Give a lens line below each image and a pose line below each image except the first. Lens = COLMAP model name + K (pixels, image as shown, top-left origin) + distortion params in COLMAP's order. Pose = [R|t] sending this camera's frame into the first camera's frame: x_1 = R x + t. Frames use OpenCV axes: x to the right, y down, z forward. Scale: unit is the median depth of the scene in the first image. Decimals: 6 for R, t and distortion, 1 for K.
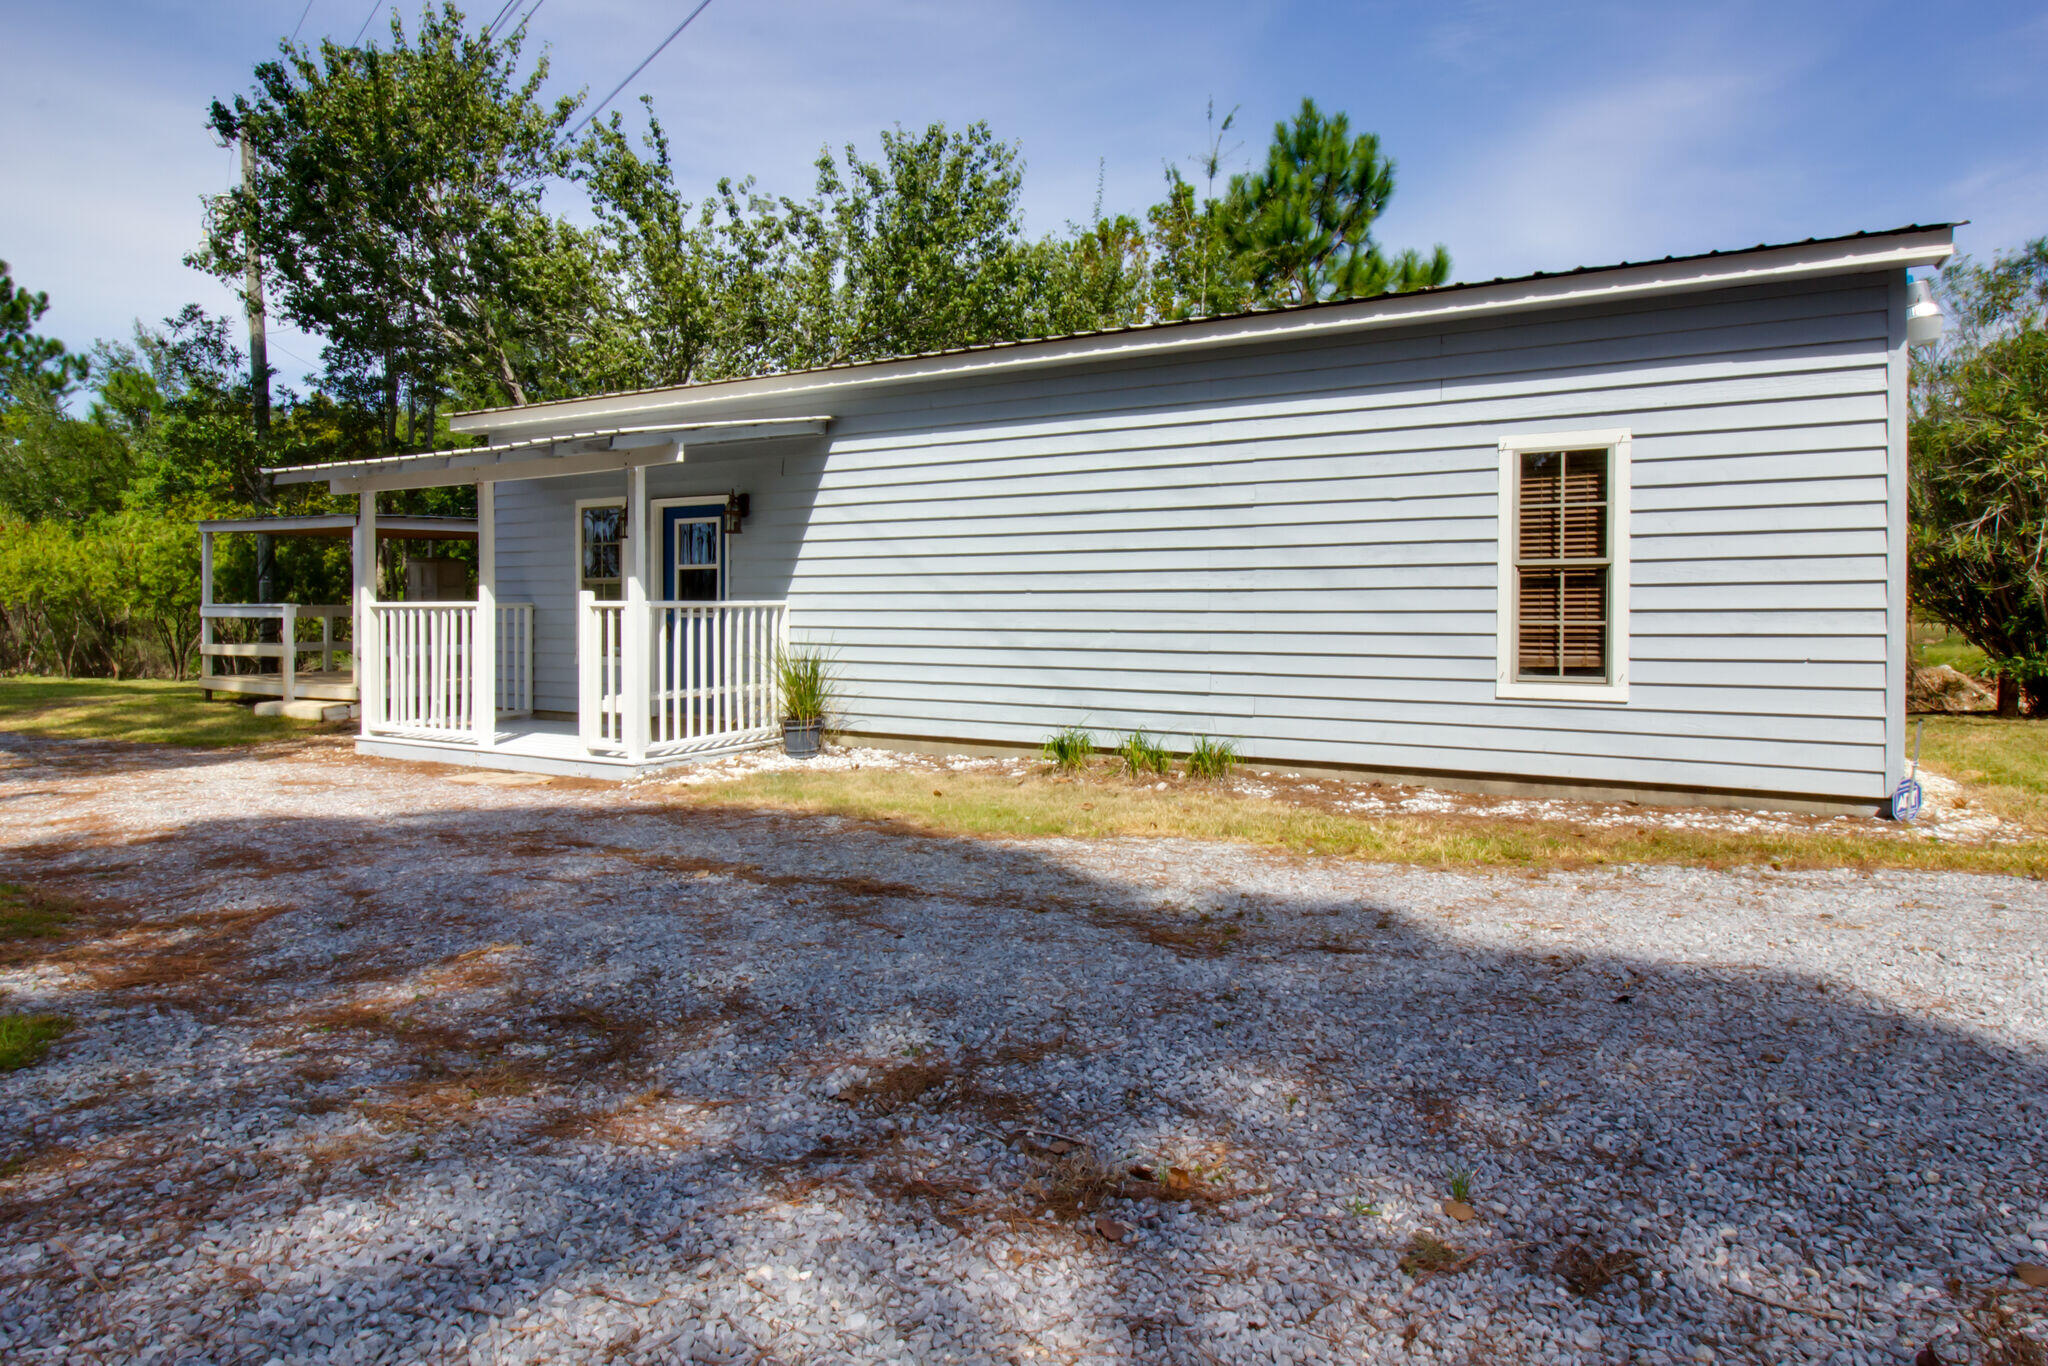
lens RADIAL K [[1141.9, 0, 1094.9], [0, 1141.9, 629.1], [0, 0, 1]] dist [-0.004340, -0.004385]
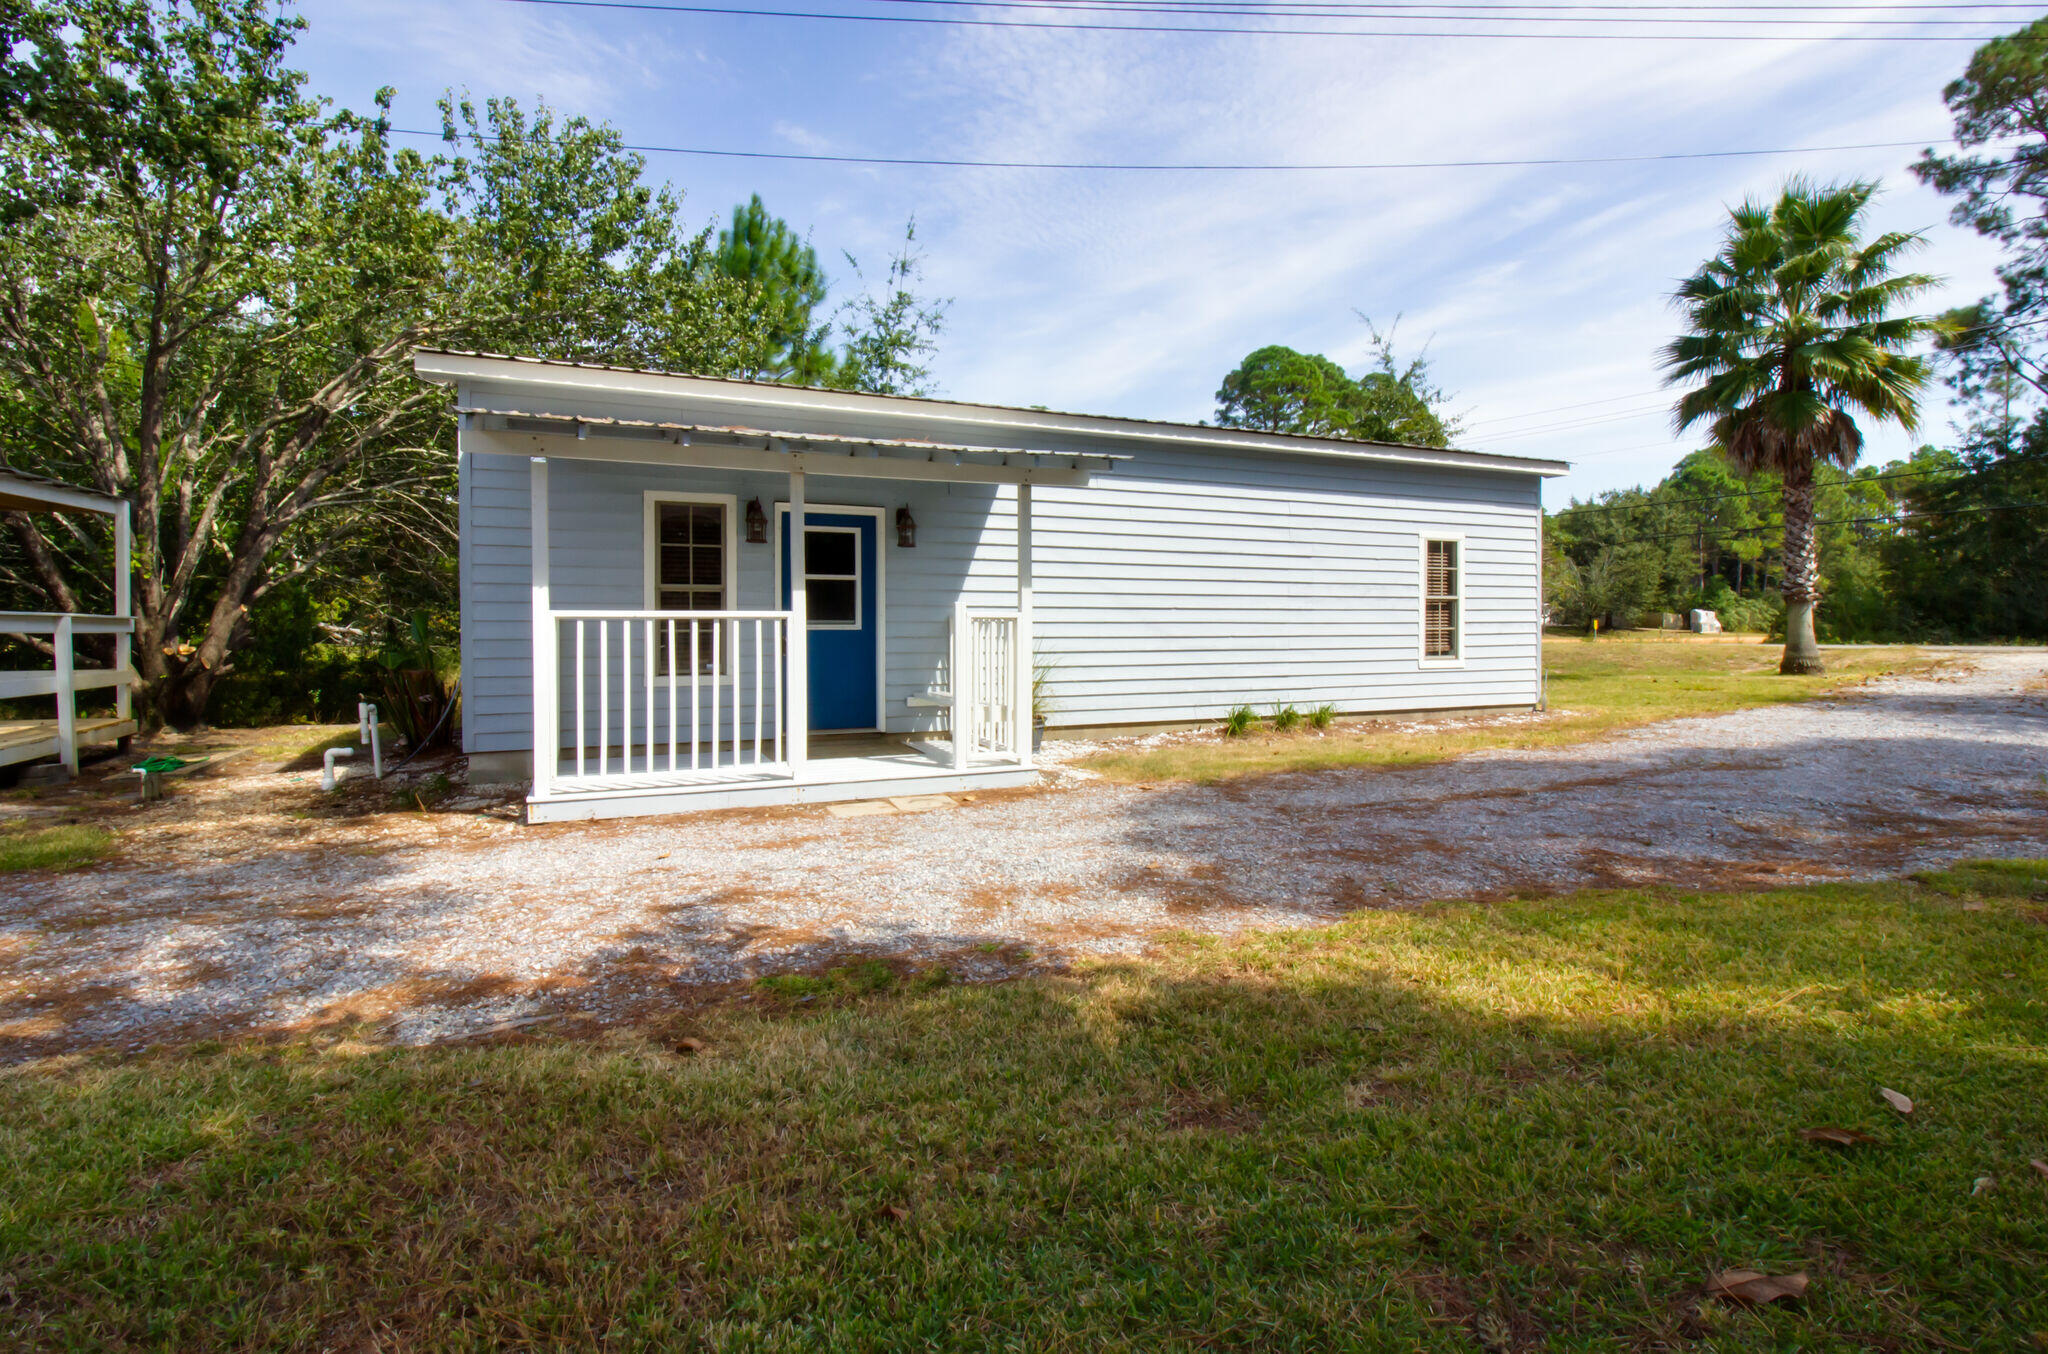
lens RADIAL K [[927.1, 0, 1013.5], [0, 927.1, 627.6], [0, 0, 1]] dist [-0.001888, -0.000618]
pose [[0.621021, -0.007396, 0.783759, -0.942410], [0.011993, 0.999928, -0.000067, -0.011729], [-0.783702, 0.009442, 0.621065, 0.430142]]
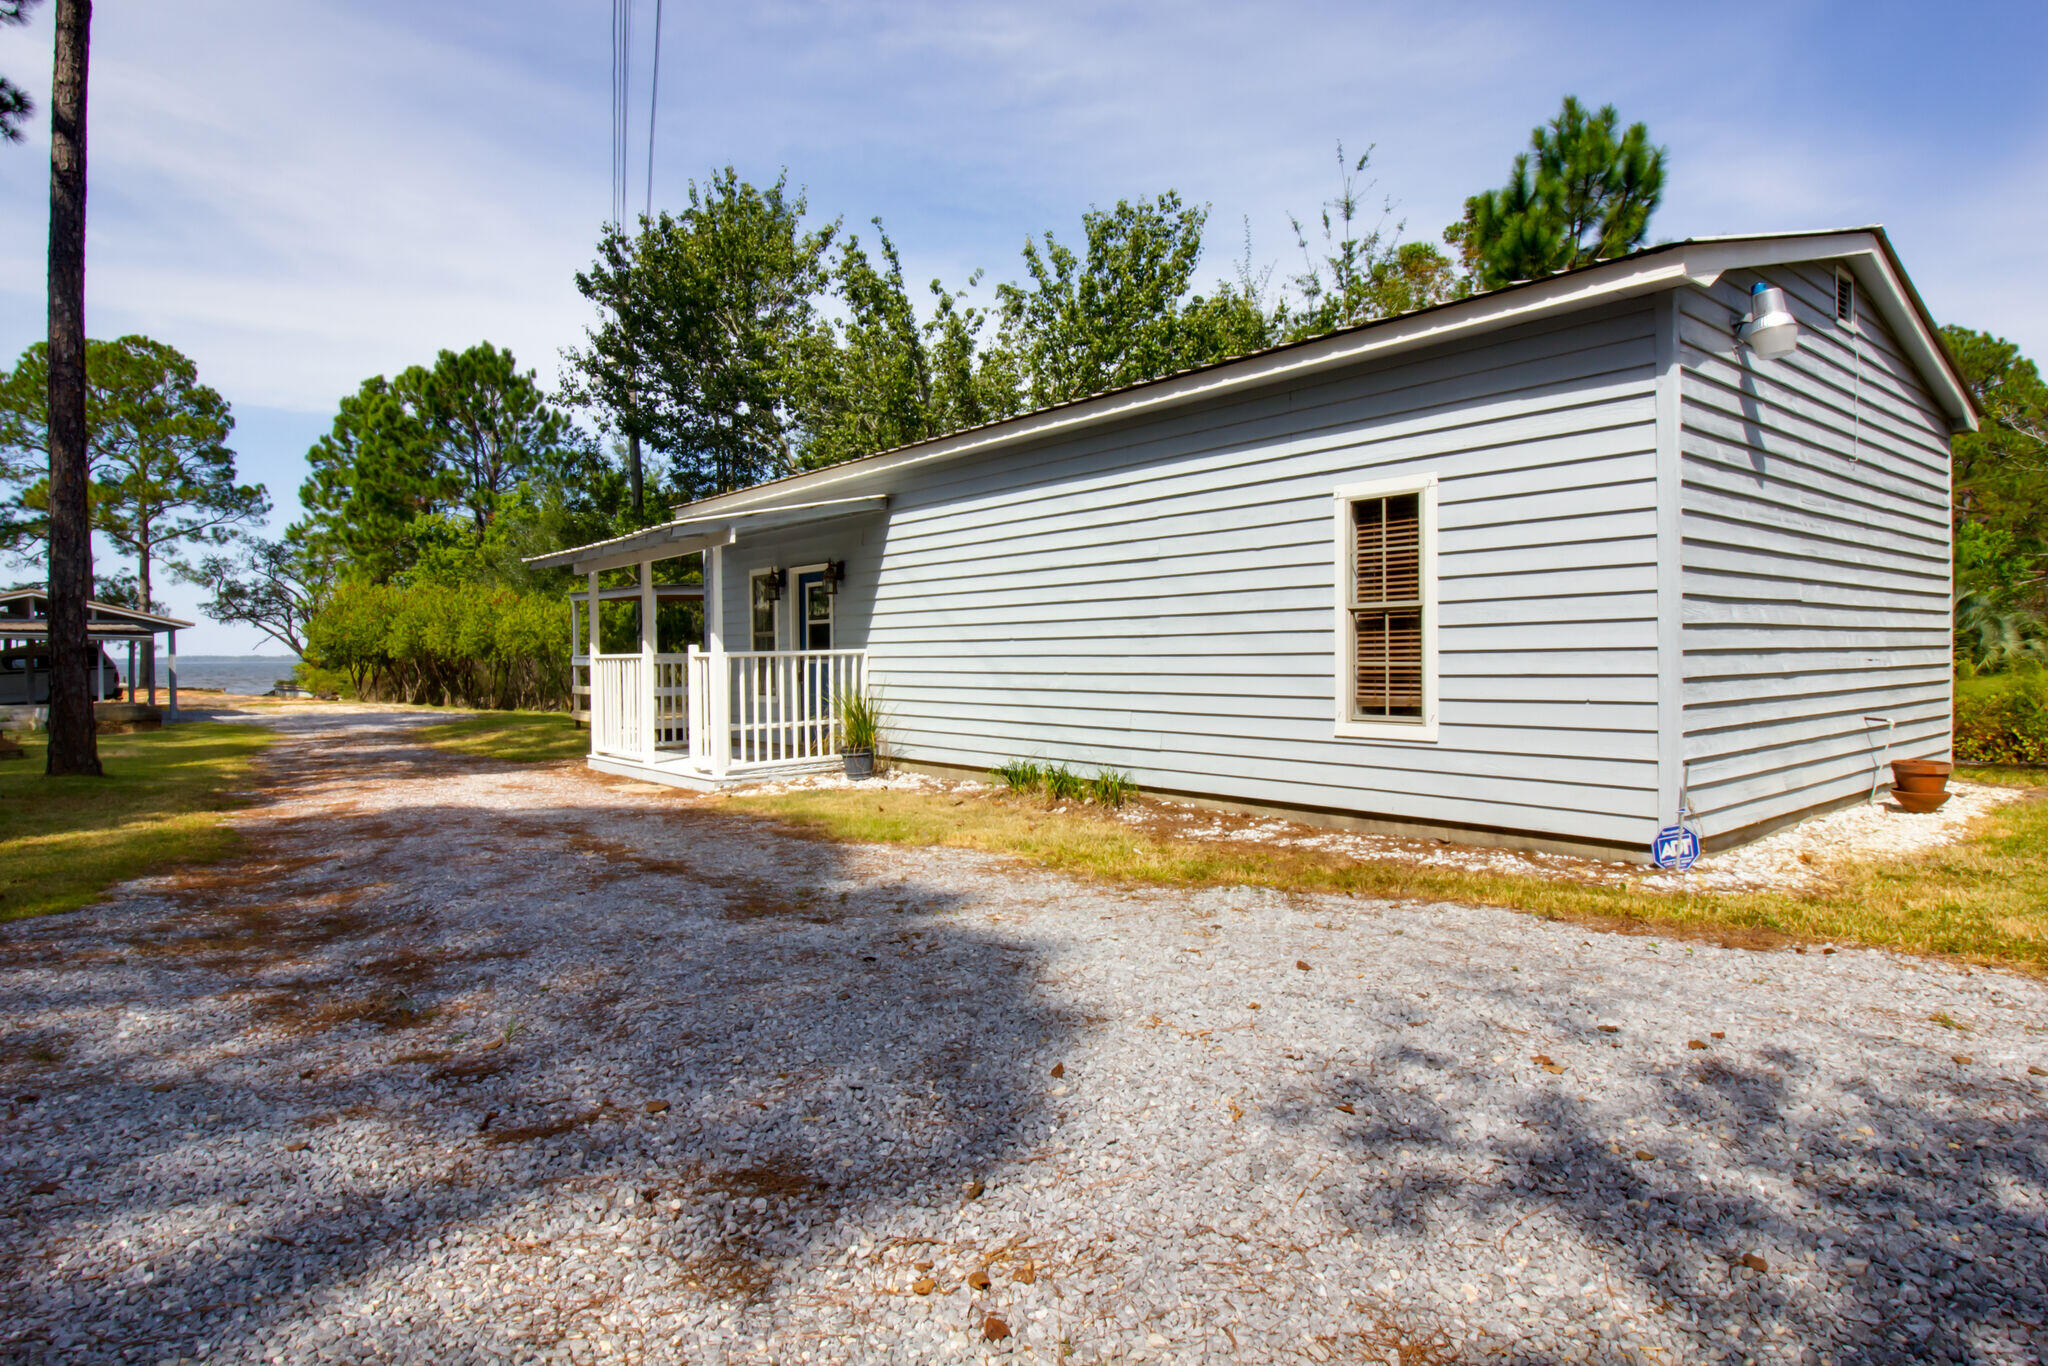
lens RADIAL K [[1141.9, 0, 1076.5], [0, 1141.9, 675.2], [0, 0, 1]] dist [-0.004340, -0.004385]
pose [[0.932828, -0.005759, -0.360275, 0.379770], [0.008272, 0.999951, 0.005433, -0.002306], [0.360226, -0.008049, 0.932830, -0.044198]]
